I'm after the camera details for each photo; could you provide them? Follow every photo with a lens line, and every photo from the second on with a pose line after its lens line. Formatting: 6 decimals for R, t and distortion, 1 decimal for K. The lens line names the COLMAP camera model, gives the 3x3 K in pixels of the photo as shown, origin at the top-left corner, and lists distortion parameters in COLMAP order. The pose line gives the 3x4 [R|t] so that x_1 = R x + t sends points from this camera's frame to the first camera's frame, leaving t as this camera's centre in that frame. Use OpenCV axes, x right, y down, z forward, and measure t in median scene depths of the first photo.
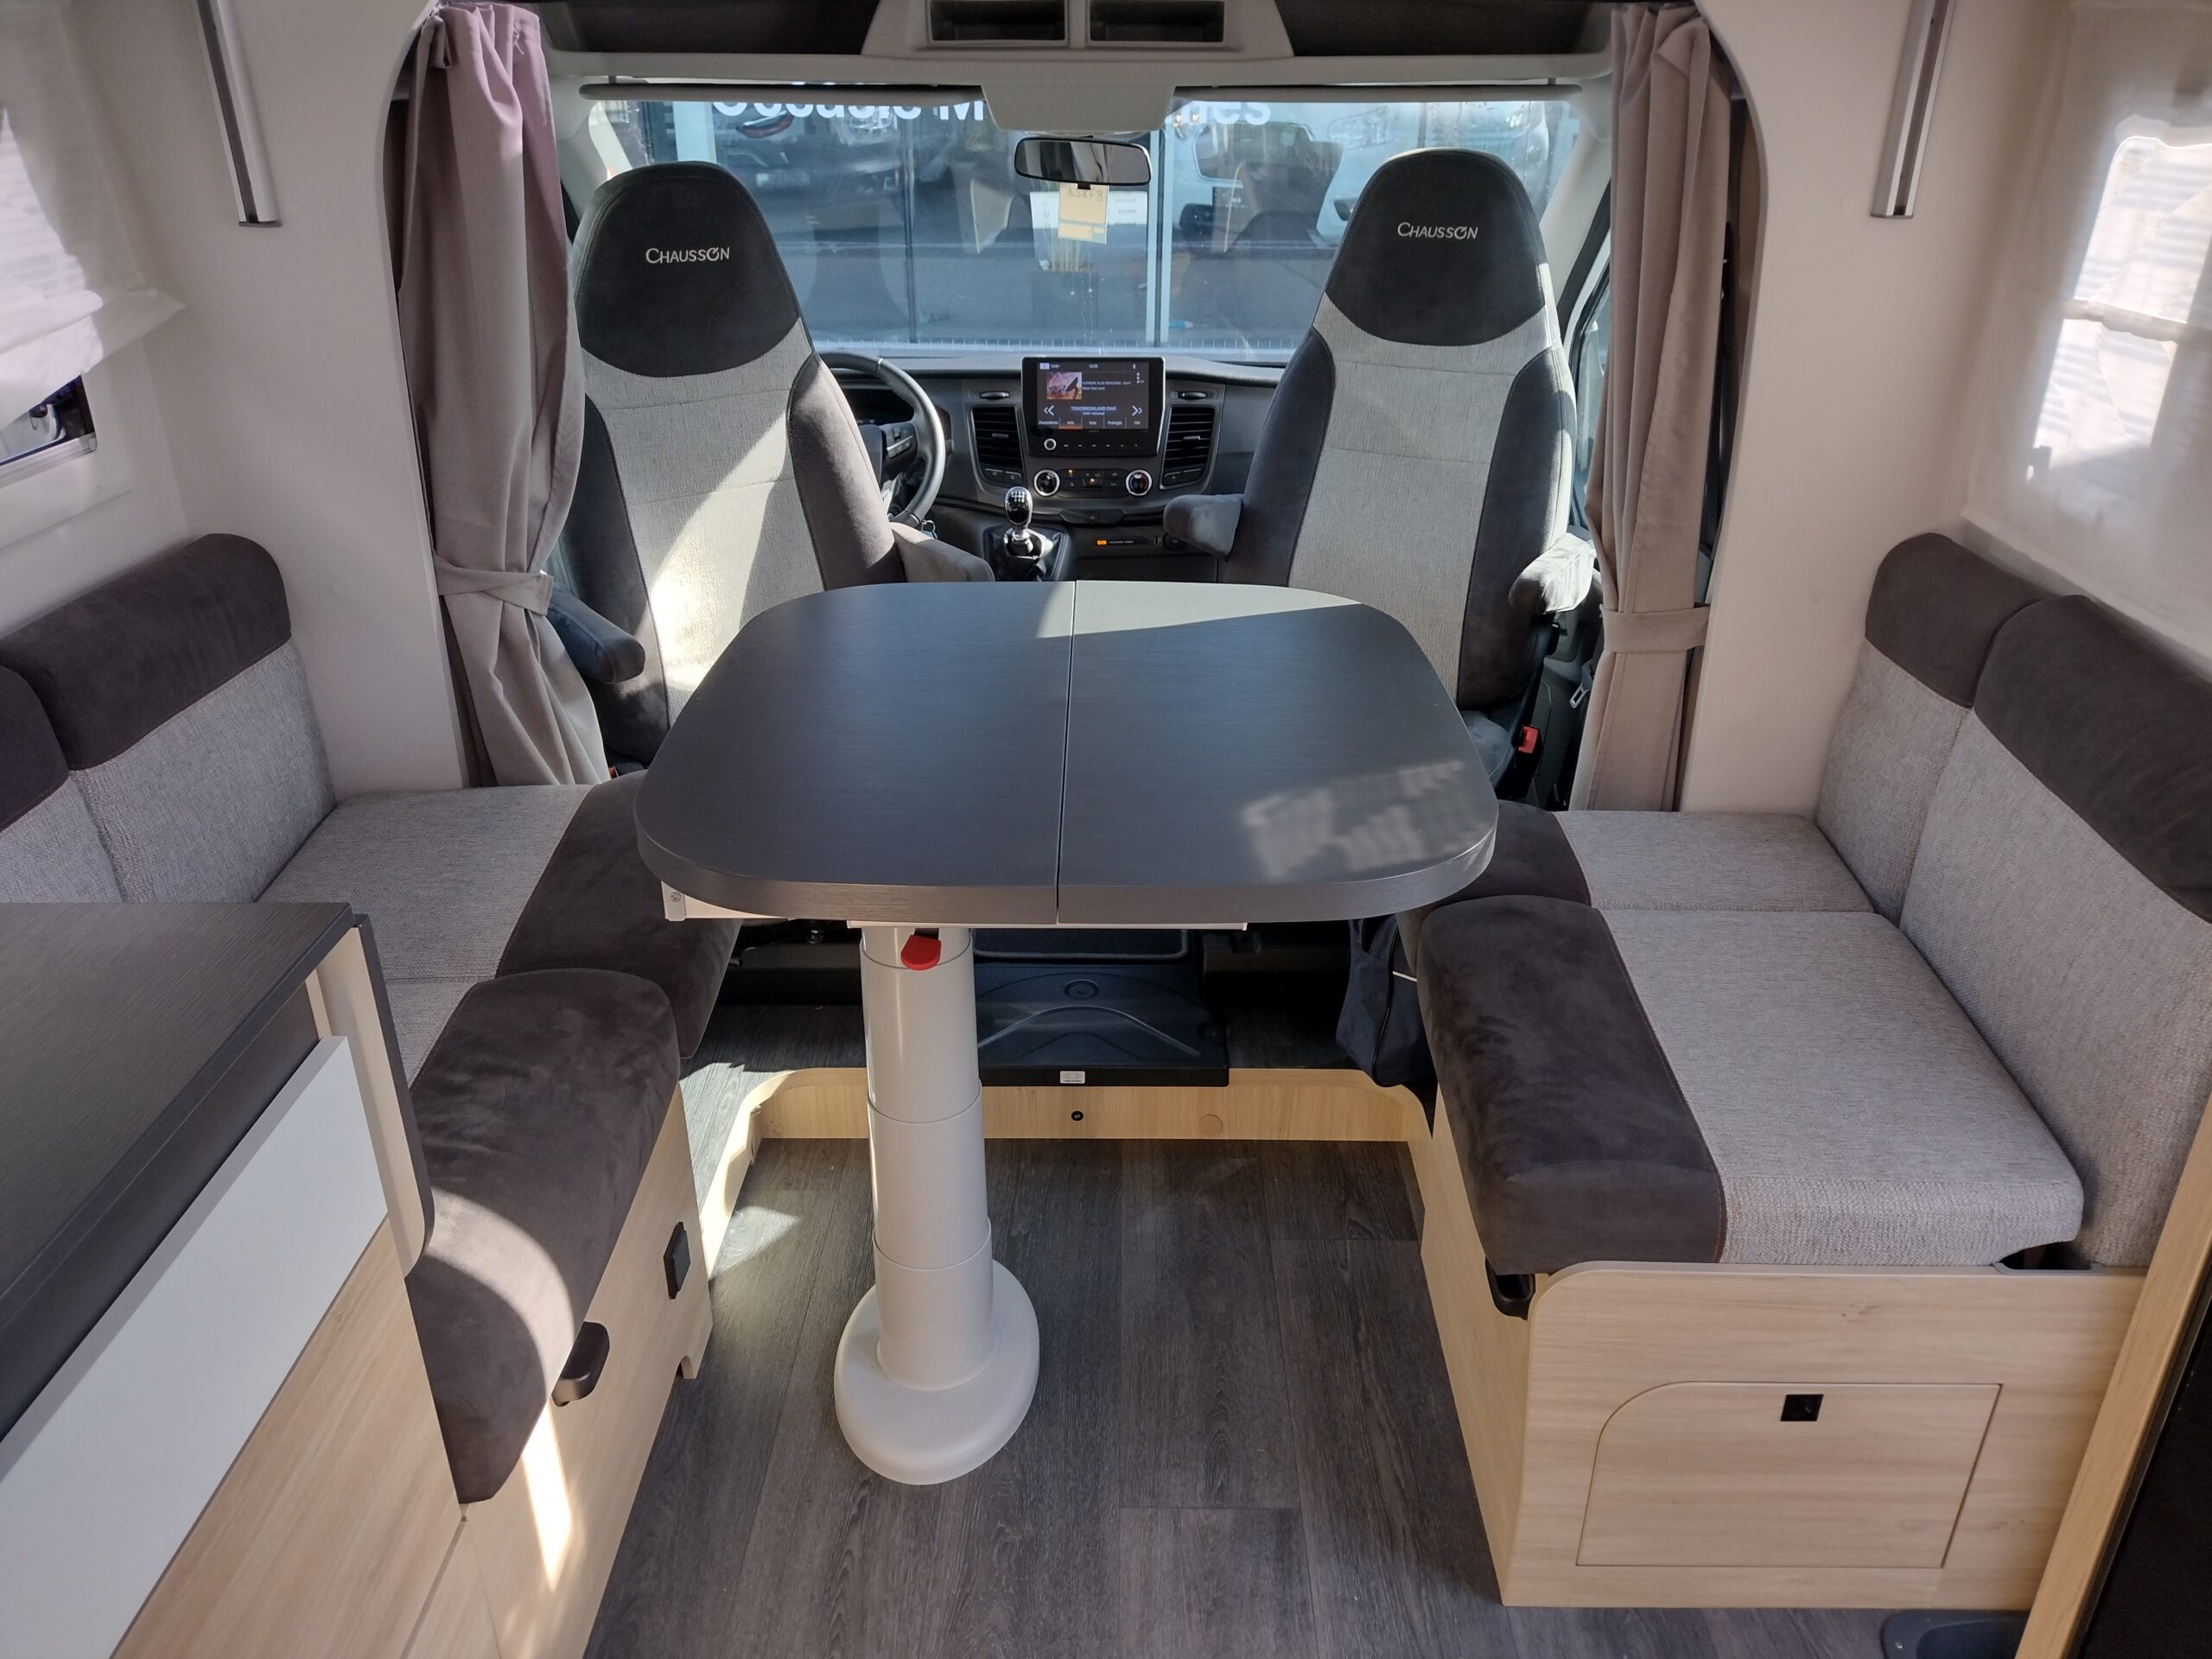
lens RADIAL K [[1641.2, 0, 1102.8], [0, 1641.2, 832.3], [0, 0, 1]] dist [0.069034, -0.098169]
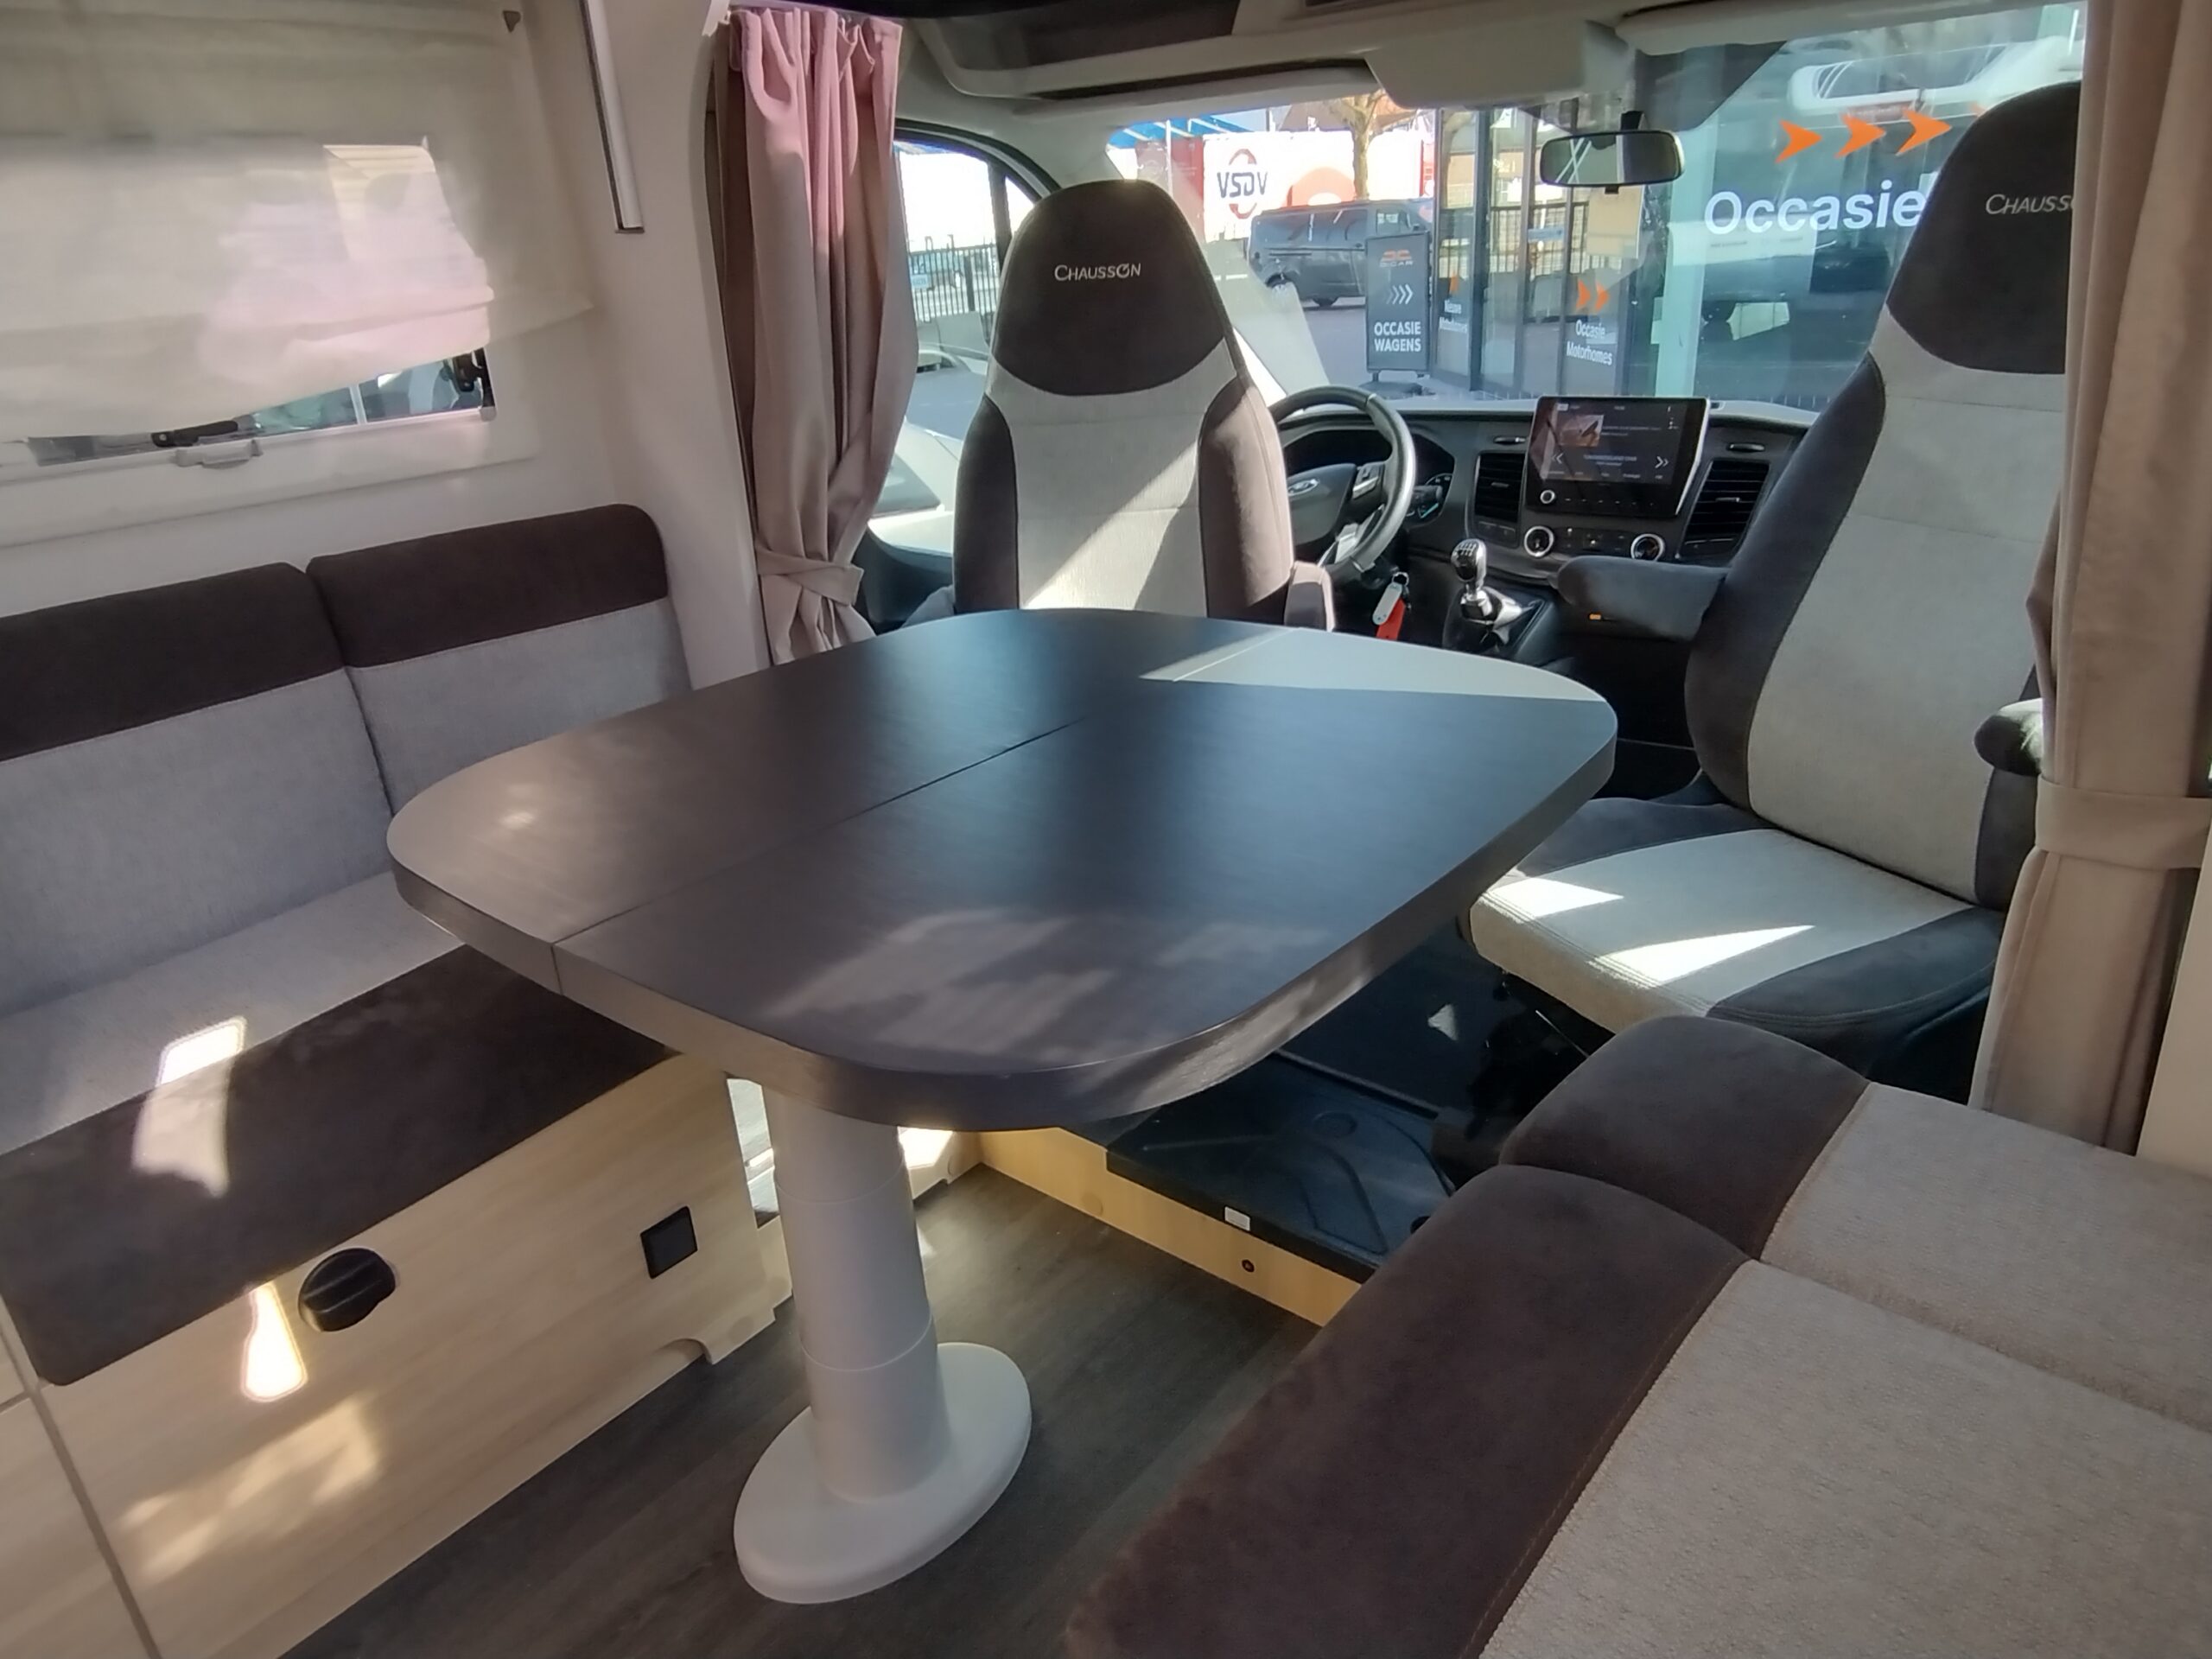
lens RADIAL K [[1404.3, 0, 1104.6], [0, 1404.3, 815.5], [0, 0, 1]] dist [-0.006028, -0.002096]
pose [[0.769753, 0.190624, -0.609215, 0.297040], [-0.215666, 0.975914, 0.032868, -0.054625], [0.600807, 0.106087, 0.792323, 0.340113]]
